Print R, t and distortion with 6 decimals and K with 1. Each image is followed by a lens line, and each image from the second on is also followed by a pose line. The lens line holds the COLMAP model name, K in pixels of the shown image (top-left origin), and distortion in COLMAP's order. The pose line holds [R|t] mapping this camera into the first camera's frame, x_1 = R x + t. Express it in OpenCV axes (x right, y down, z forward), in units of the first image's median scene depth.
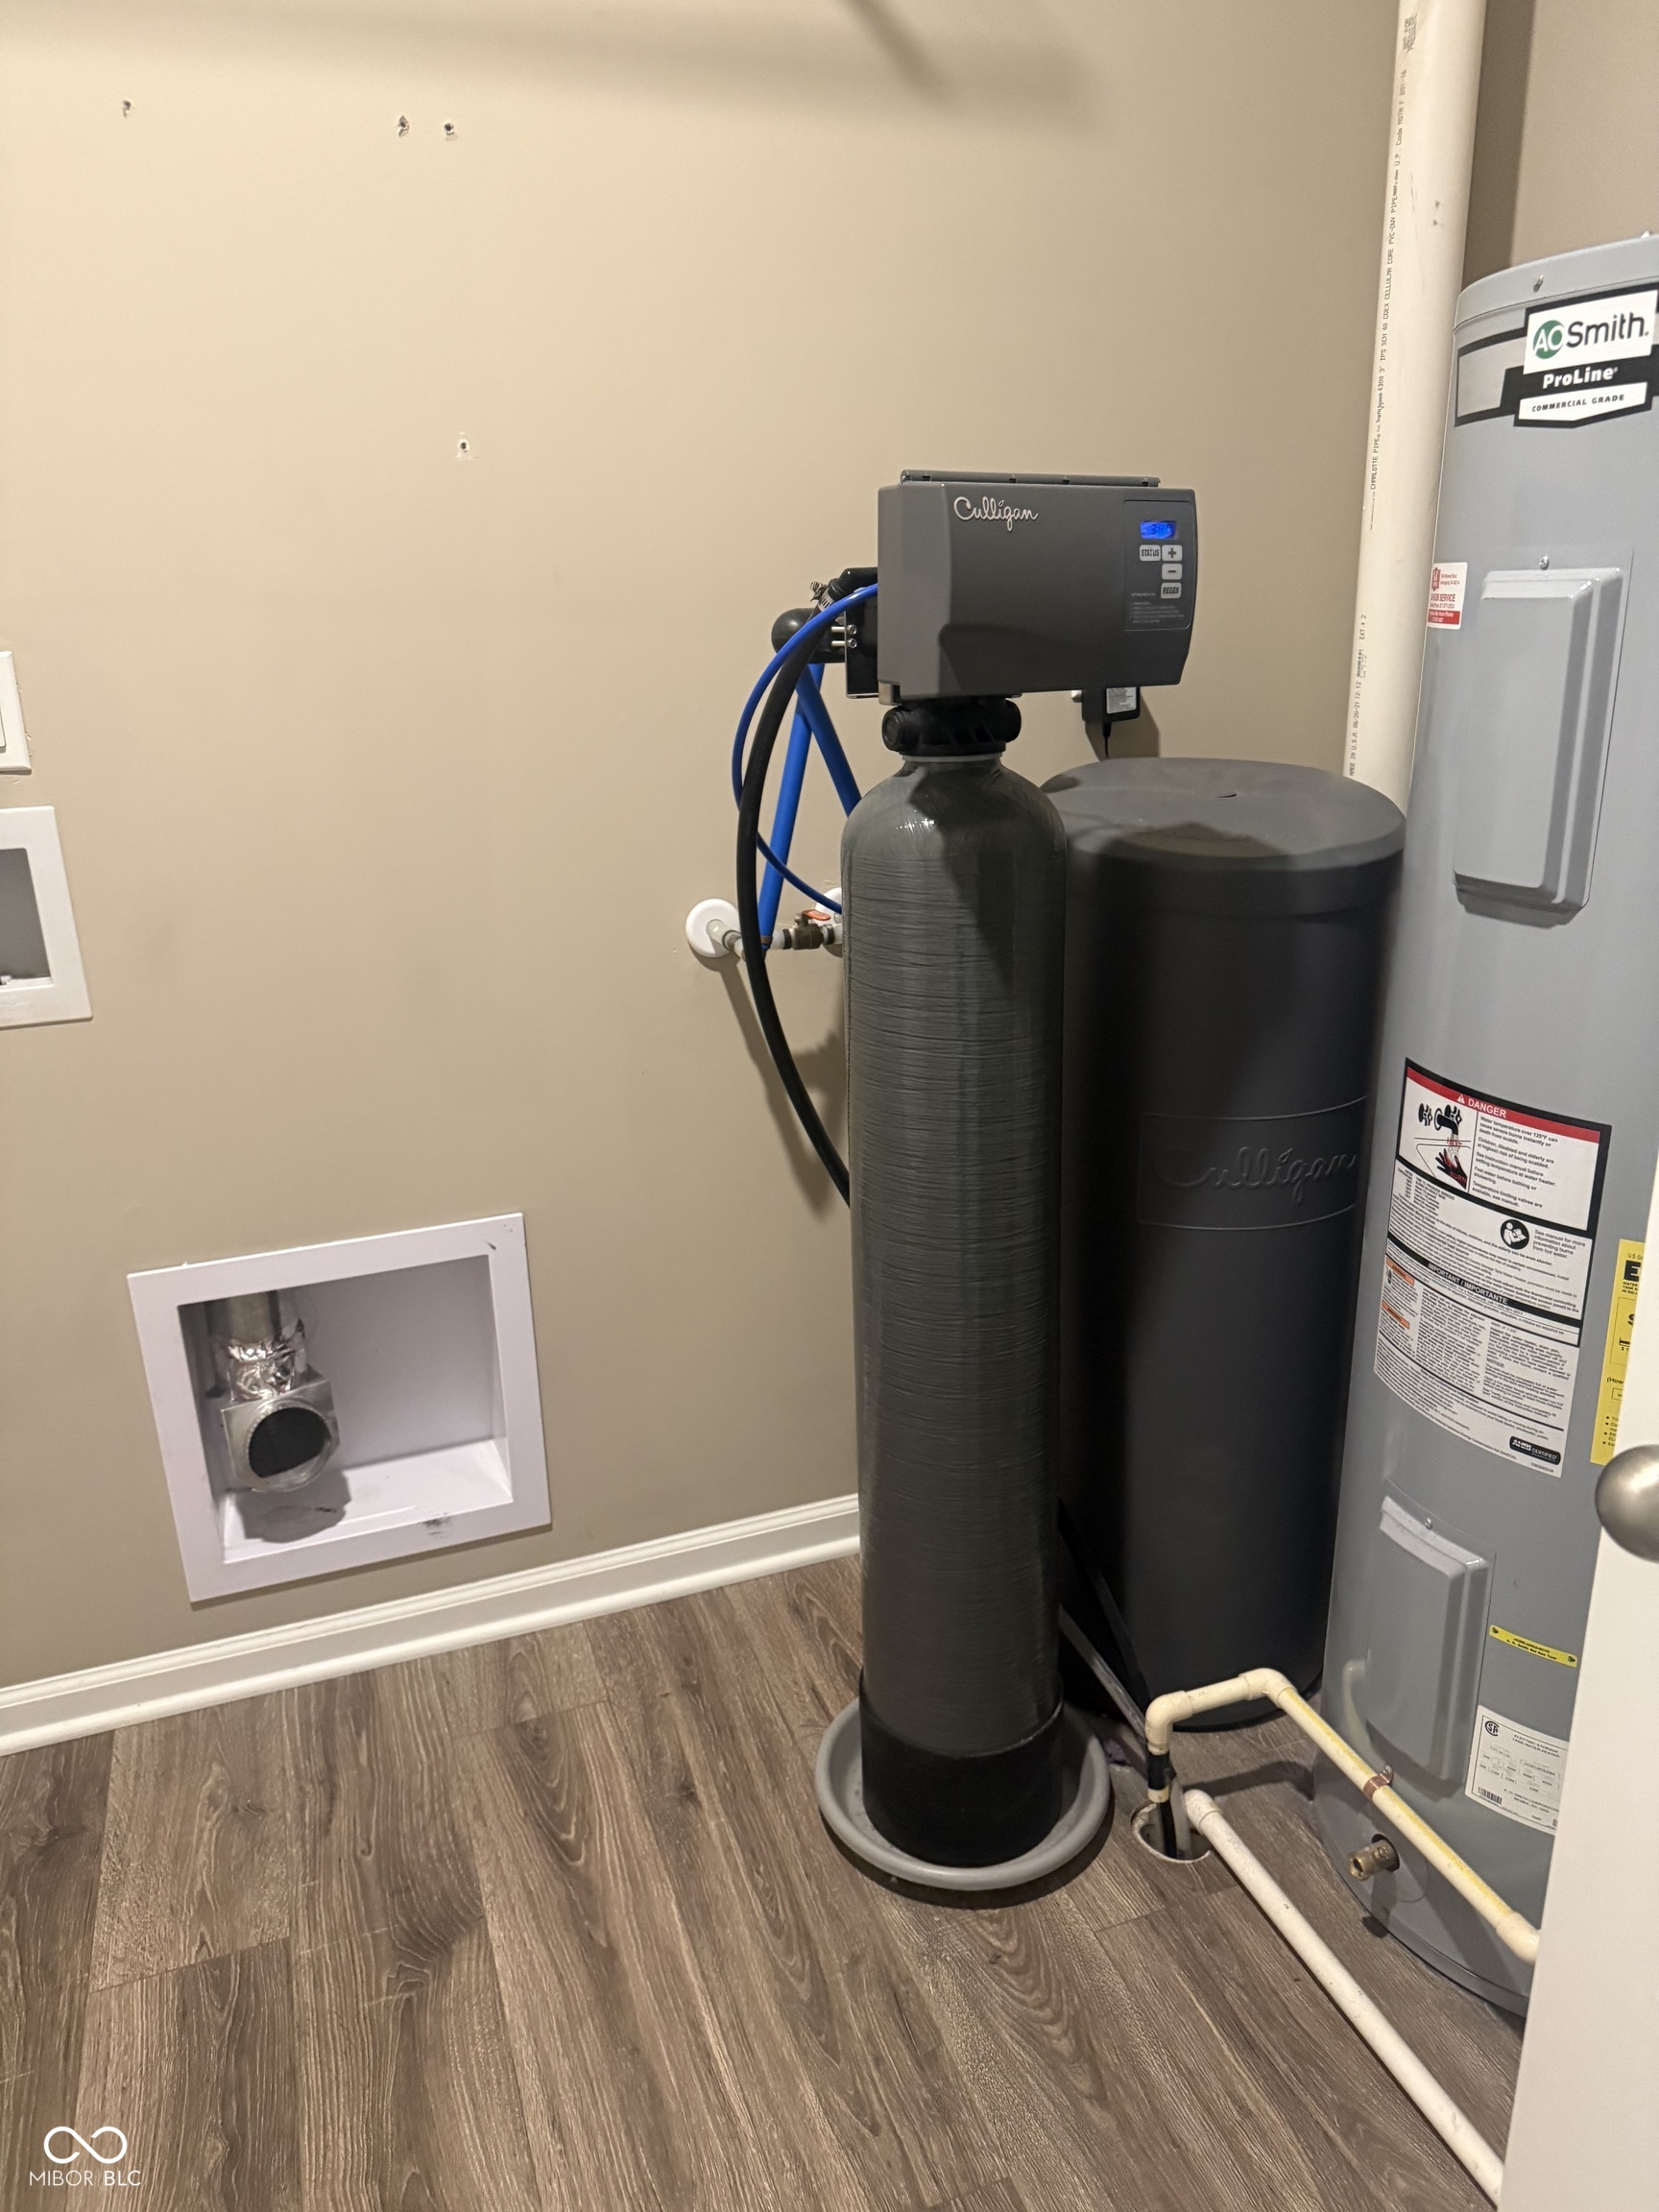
lens RADIAL K [[1536.1, 0, 811.9], [0, 1536.1, 1117.4], [0, 0, 1]] dist [0.098995, -0.167114]
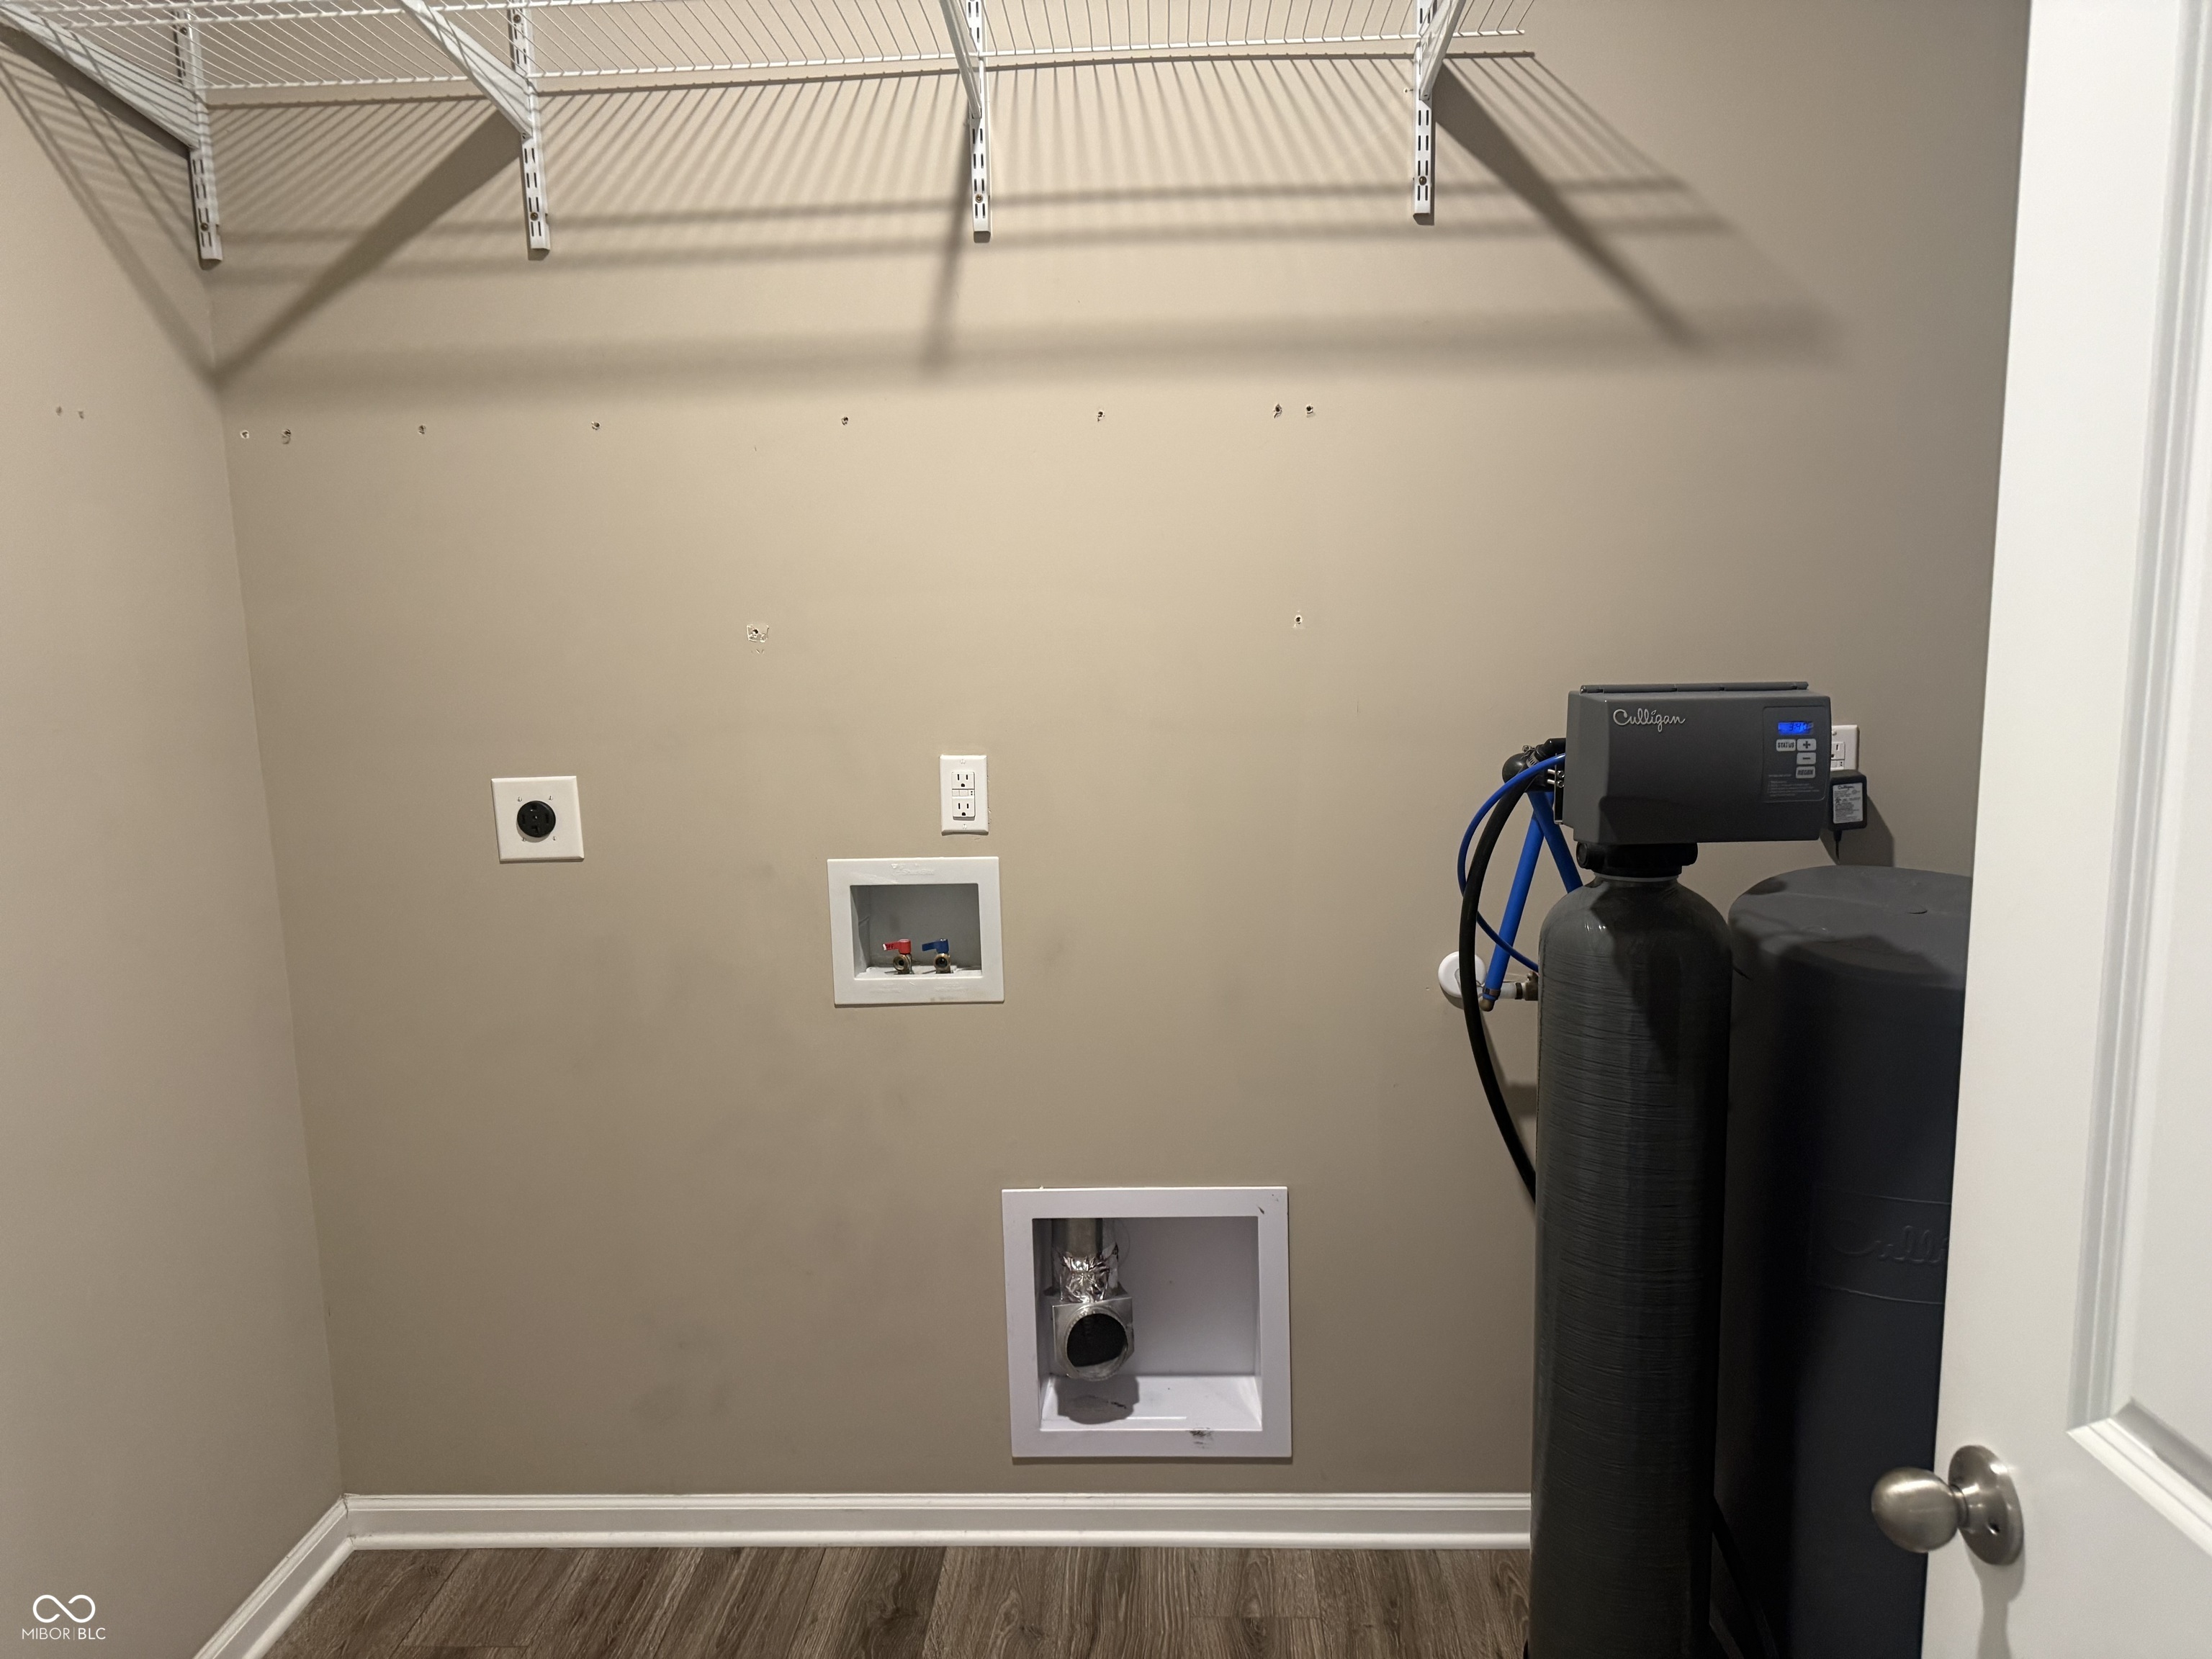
lens RADIAL K [[1536.1, 0, 1091.3], [0, 1536.1, 836.5], [0, 0, 1]] dist [0.098995, -0.167114]
pose [[0.925117, 0.064396, -0.374182, 0.110473], [-0.123290, 0.983057, -0.135638, -0.026308], [0.359108, 0.171614, 0.917382, -0.246019]]
